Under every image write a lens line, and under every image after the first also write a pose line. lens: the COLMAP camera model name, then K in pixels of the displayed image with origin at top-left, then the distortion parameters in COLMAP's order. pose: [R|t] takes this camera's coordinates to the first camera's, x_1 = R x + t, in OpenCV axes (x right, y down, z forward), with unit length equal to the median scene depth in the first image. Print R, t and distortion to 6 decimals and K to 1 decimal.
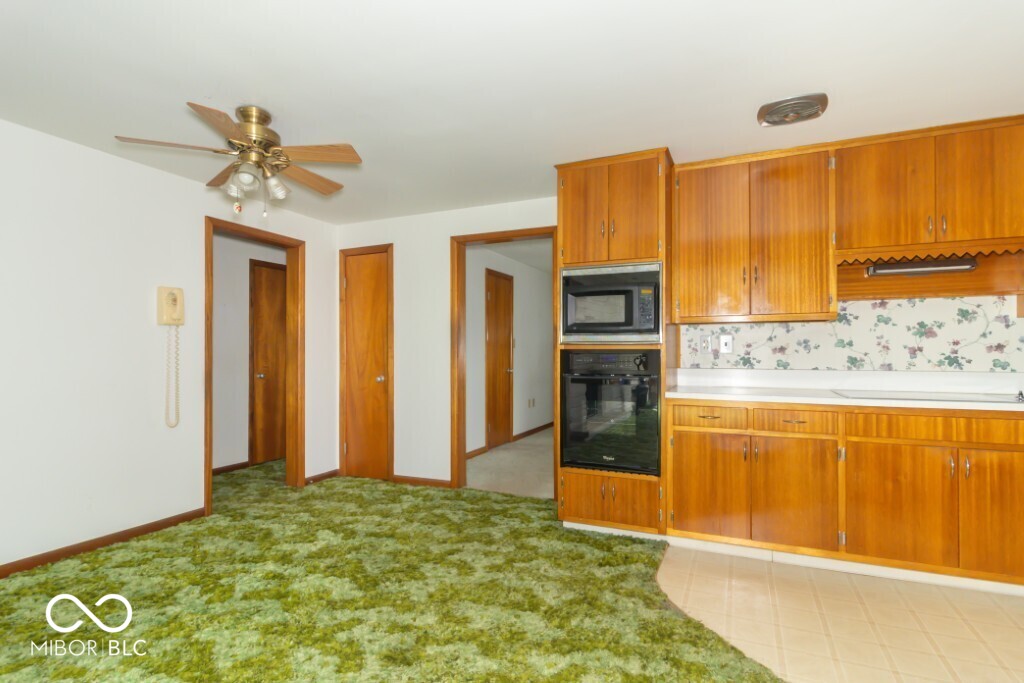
lens RADIAL K [[511.5, 0, 508.9], [0, 511.5, 353.8], [0, 0, 1]] dist [-0.001036, -0.000299]
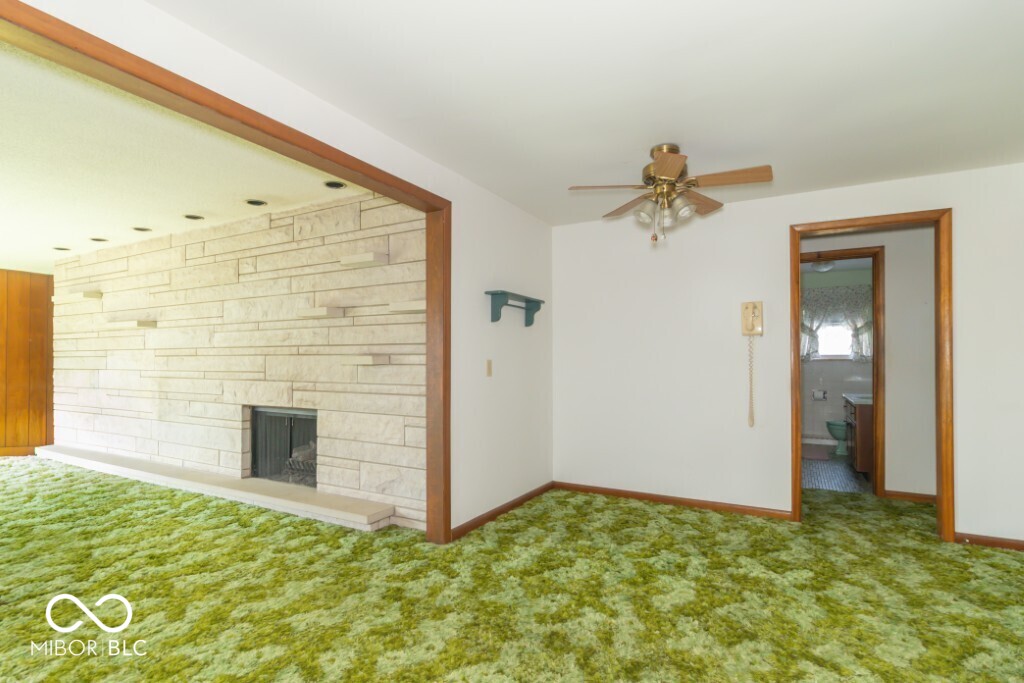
lens RADIAL K [[511.5, 0, 508.9], [0, 511.5, 353.8], [0, 0, 1]] dist [-0.001036, -0.000299]
pose [[-0.085017, -0.011179, -0.996317, 0.583429], [-0.002480, 0.999936, -0.011008, -0.001227], [0.996376, 0.001535, -0.085040, 0.655057]]
